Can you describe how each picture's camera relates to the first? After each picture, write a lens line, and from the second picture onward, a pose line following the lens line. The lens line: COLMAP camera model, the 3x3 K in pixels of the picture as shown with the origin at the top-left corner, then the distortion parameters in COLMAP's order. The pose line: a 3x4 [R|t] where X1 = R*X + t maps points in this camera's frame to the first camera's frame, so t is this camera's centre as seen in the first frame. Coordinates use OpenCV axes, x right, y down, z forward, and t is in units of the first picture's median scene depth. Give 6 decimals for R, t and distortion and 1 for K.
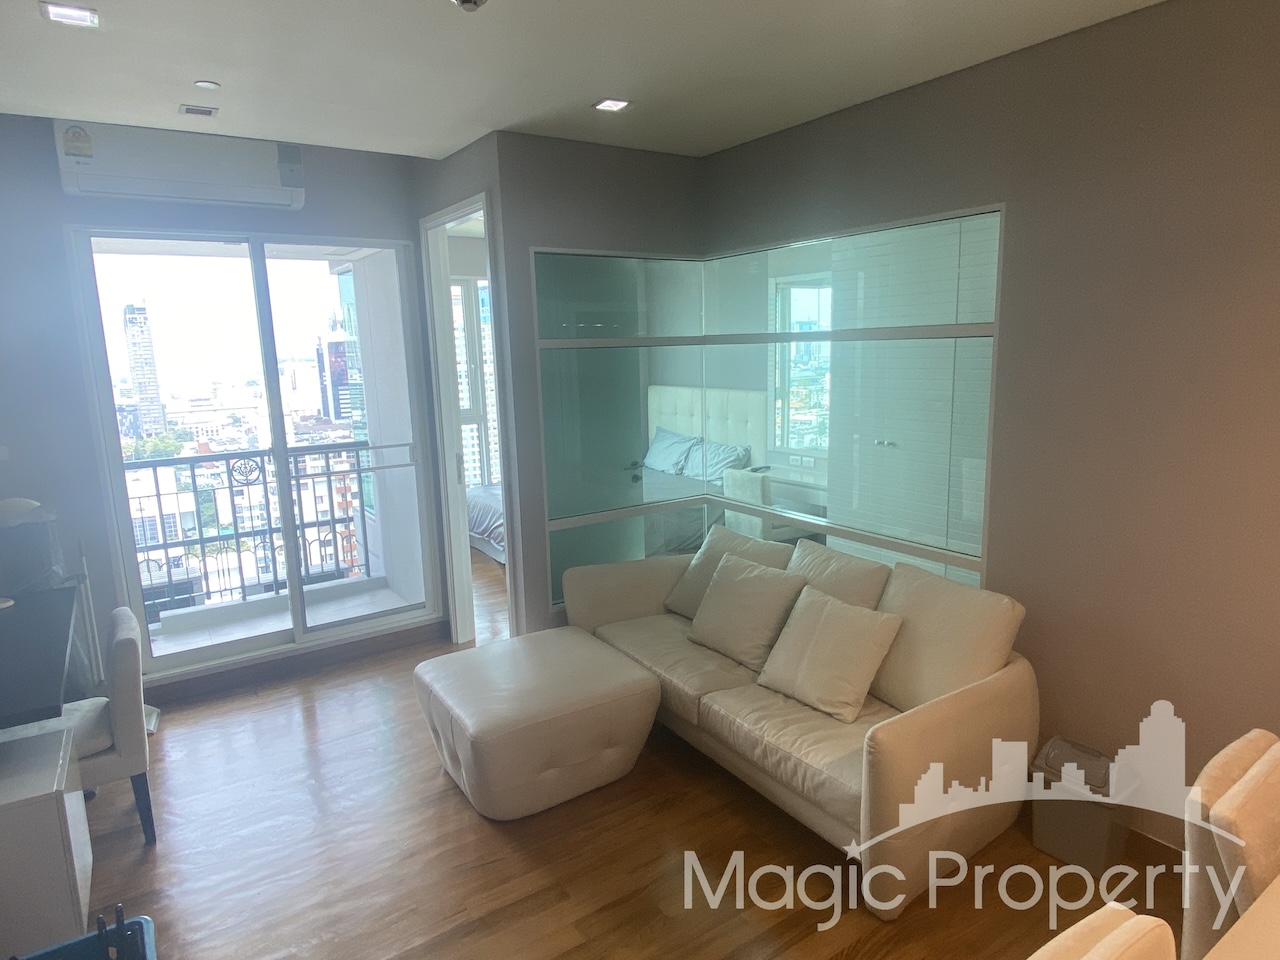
lens RADIAL K [[777.6, 0, 659.0], [0, 777.6, 481.3], [0, 0, 1]] dist [0.005468, -0.025178]
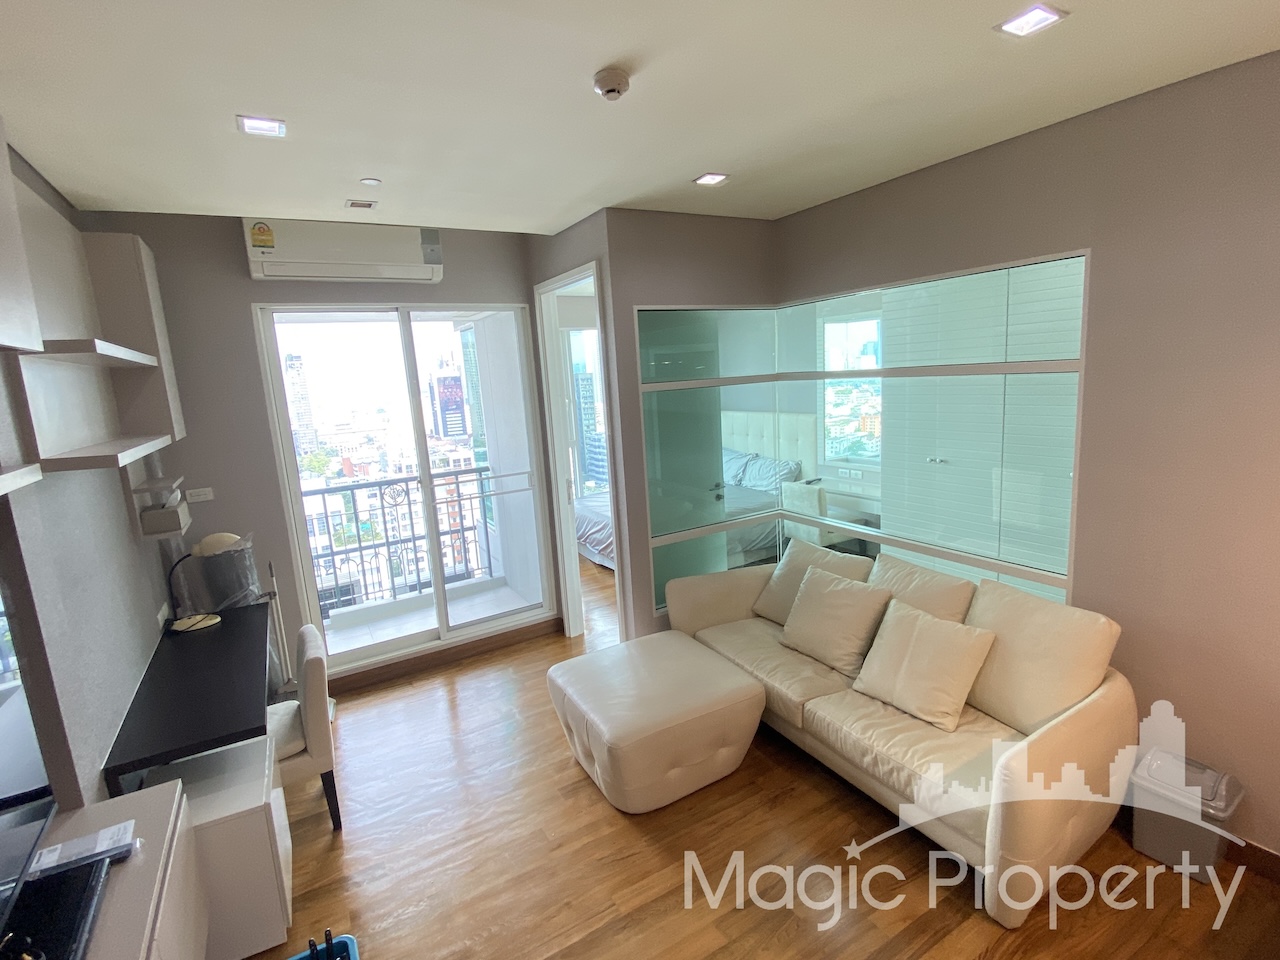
lens RADIAL K [[617.1, 0, 643.3], [0, 617.1, 476.7], [0, 0, 1]] dist [0.030160, -0.053832]
pose [[0.996217, -0.023568, -0.083648, -0.082682], [0.023203, 0.999717, -0.005334, -0.041534], [0.083750, 0.003373, 0.996481, 0.081067]]
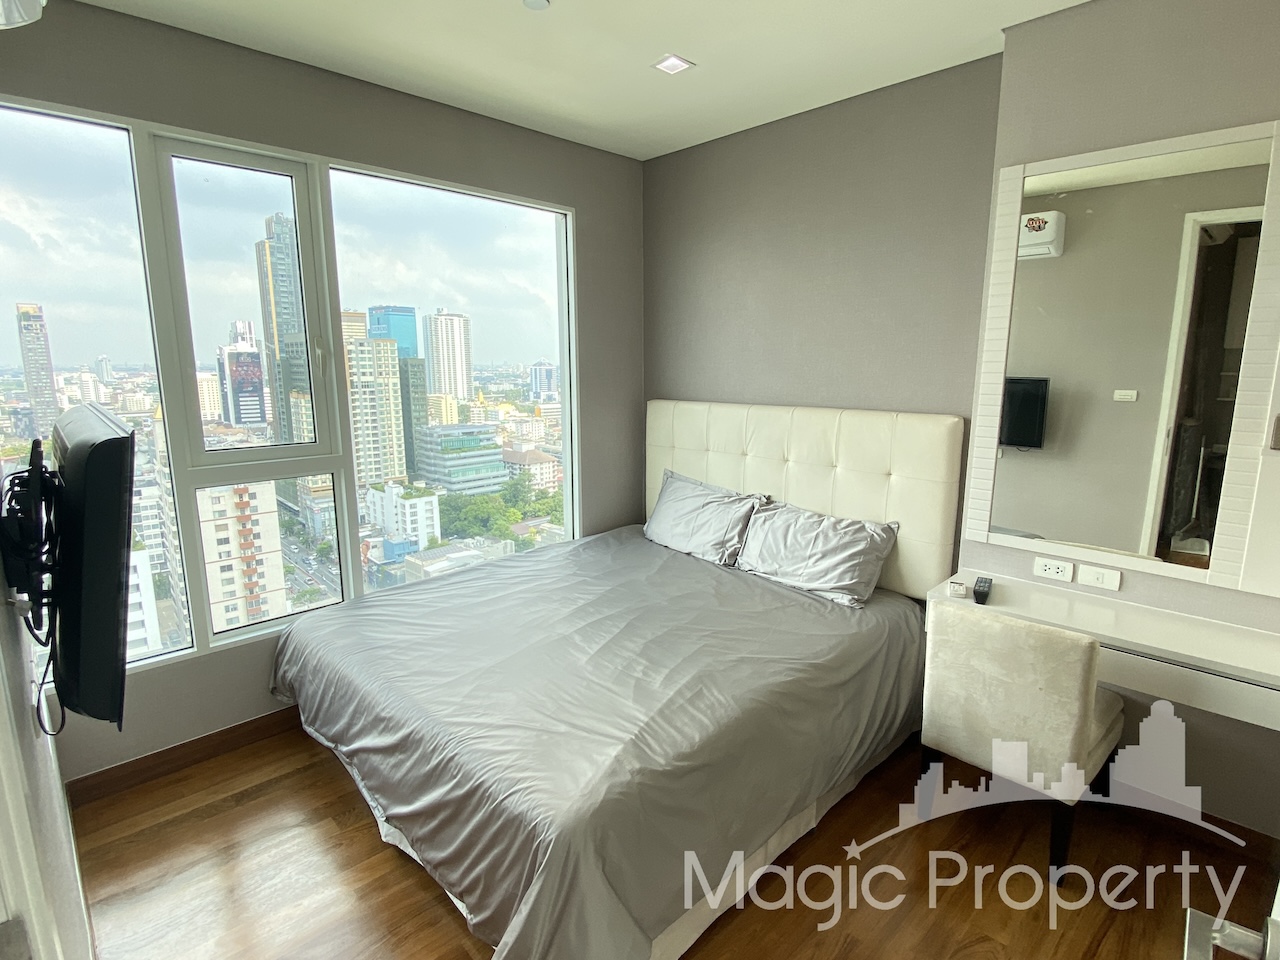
lens RADIAL K [[656.5, 0, 640.0], [0, 656.5, 480.0], [0, 0, 1]] dist [0.042409, -0.047912]
pose [[0.988354, -0.000263, 0.152173, -0.219417], [0.000419, 0.999999, -0.000997, -0.140676], [-0.152173, 0.001049, 0.988353, 1.147544]]
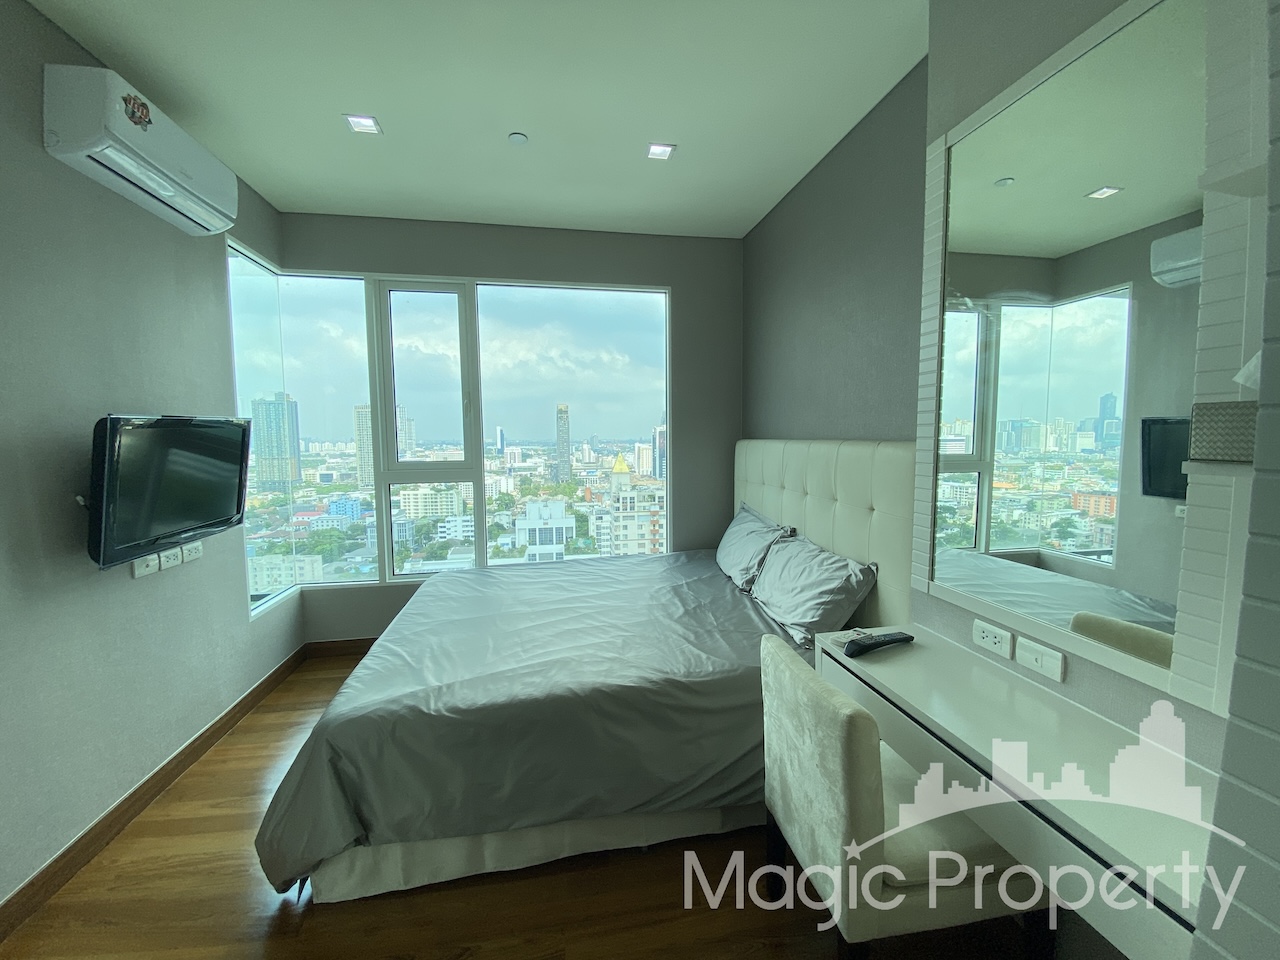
lens RADIAL K [[520.3, 0, 634.1], [0, 520.3, 480.9], [0, 0, 1]] dist [0.015040, -0.017698]
pose [[0.901119, 0.056008, -0.429939, 0.229350], [-0.091648, 0.993821, -0.062621, -0.118688], [0.423775, 0.095832, 0.900684, 1.270368]]
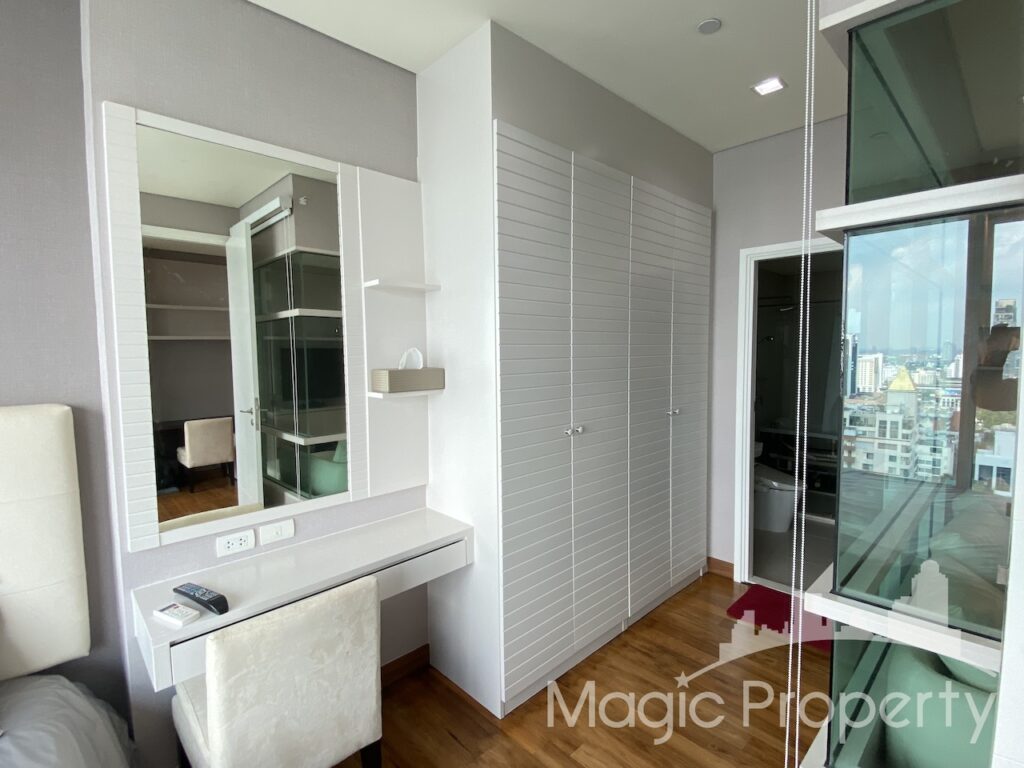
lens RADIAL K [[493.7, 0, 514.7], [0, 493.7, 381.4], [0, 0, 1]] dist [0.030160, -0.053832]
pose [[-0.152056, -0.040479, 0.987543, -0.222731], [0.193397, 0.978628, 0.069892, -0.189471], [-0.969266, 0.201615, -0.140978, 1.528470]]
